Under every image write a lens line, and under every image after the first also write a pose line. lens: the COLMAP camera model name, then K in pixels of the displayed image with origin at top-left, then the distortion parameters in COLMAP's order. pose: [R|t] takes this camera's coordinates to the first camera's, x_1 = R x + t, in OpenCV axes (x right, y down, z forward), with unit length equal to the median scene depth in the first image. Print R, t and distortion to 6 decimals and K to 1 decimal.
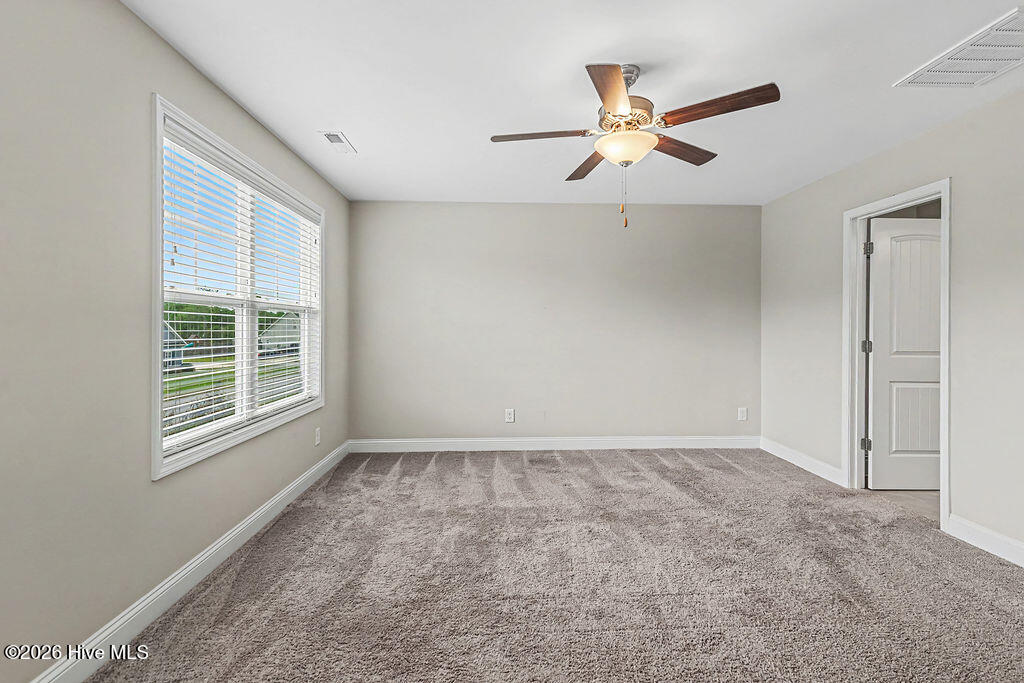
lens RADIAL K [[460.6, 0, 514.4], [0, 460.6, 332.6], [0, 0, 1]] dist [0.005045, 0.000363]
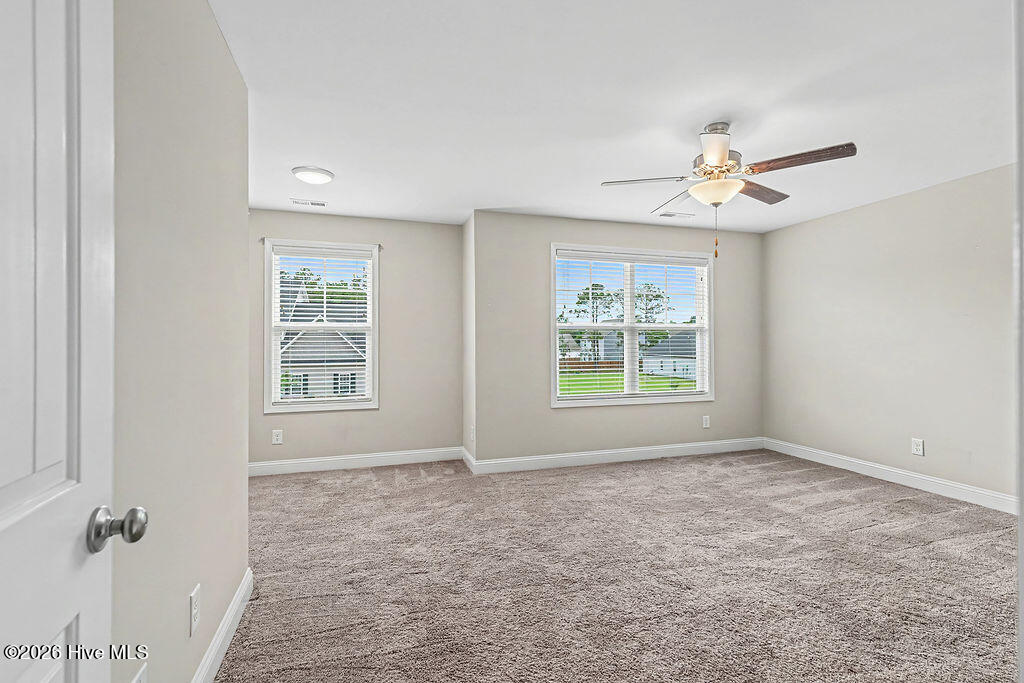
lens RADIAL K [[424.4, 0, 512.7], [0, 424.4, 339.2], [0, 0, 1]] dist [0.015780, 0.000424]
pose [[0.289590, -0.010640, -0.957092, 0.777773], [-0.002652, 0.999925, -0.011919, -0.002916], [0.957147, 0.005990, 0.289540, 0.113811]]
